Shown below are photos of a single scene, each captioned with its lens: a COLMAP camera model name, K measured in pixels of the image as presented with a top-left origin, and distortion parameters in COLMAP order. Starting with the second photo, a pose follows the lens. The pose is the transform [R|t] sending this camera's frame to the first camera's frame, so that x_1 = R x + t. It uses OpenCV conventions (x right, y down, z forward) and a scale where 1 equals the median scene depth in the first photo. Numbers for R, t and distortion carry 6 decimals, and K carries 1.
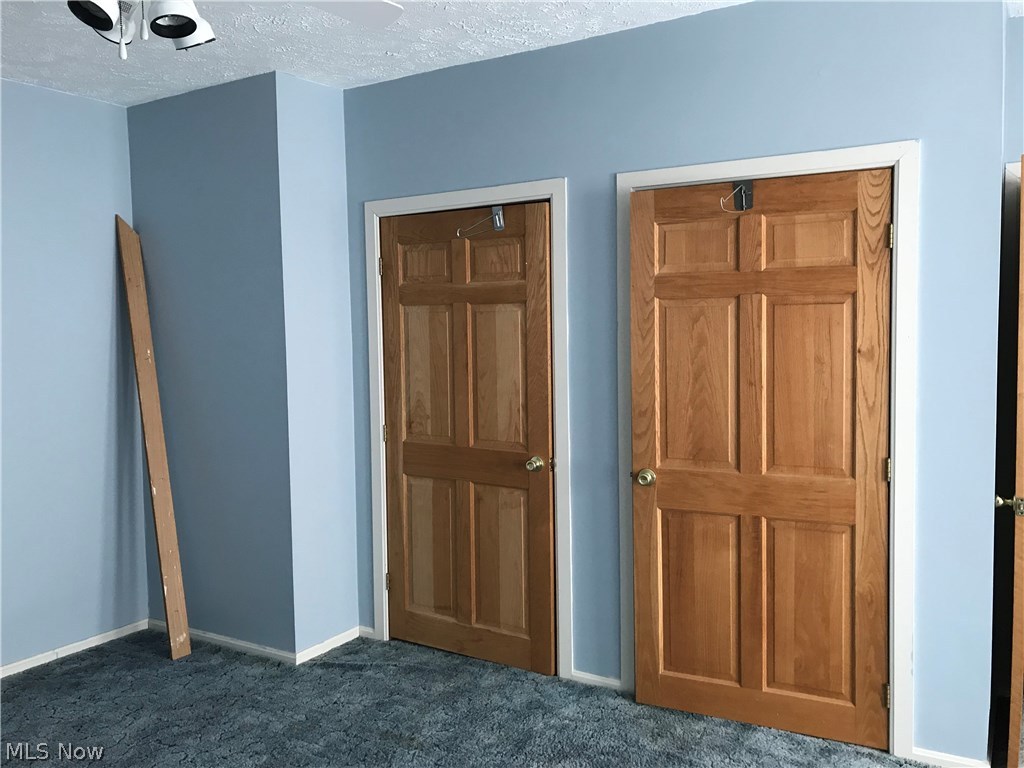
lens RADIAL K [[841.1, 0, 506.2], [0, 841.1, 384.6], [0, 0, 1]] dist [0.077939, -0.171466]
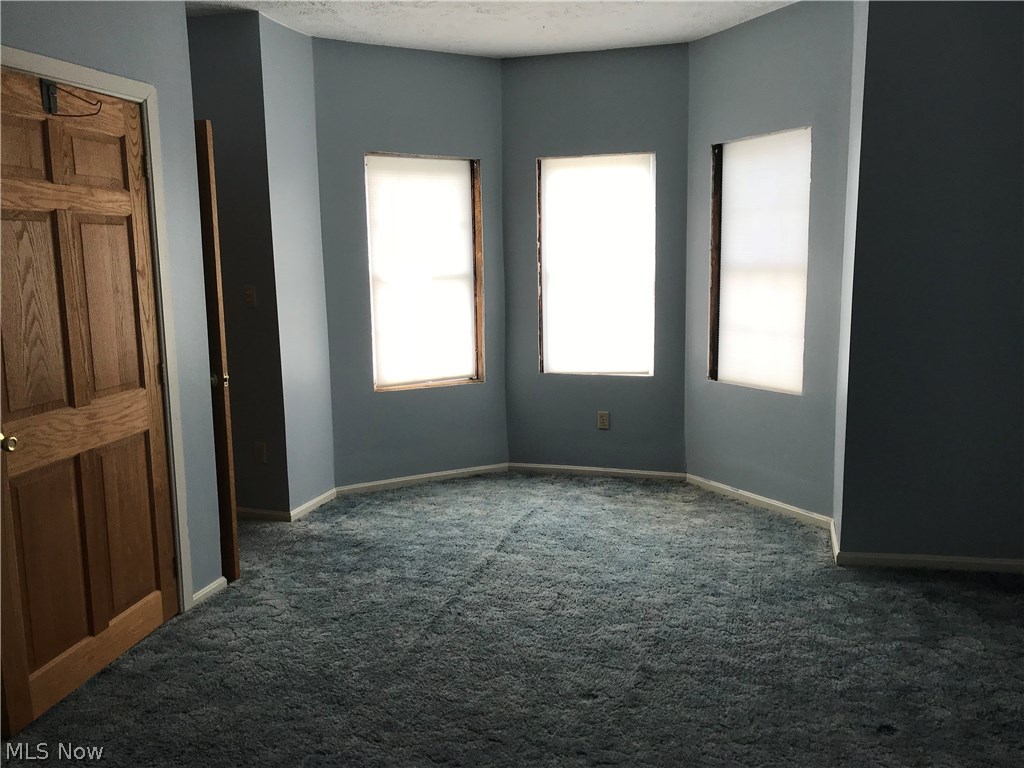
lens RADIAL K [[841.1, 0, 506.2], [0, 841.1, 384.6], [0, 0, 1]] dist [0.077939, -0.171466]
pose [[-0.270337, -0.133273, 0.953497, -0.751796], [0.088215, 0.982778, 0.162376, -0.029407], [-0.958716, 0.128009, -0.253925, 0.821455]]
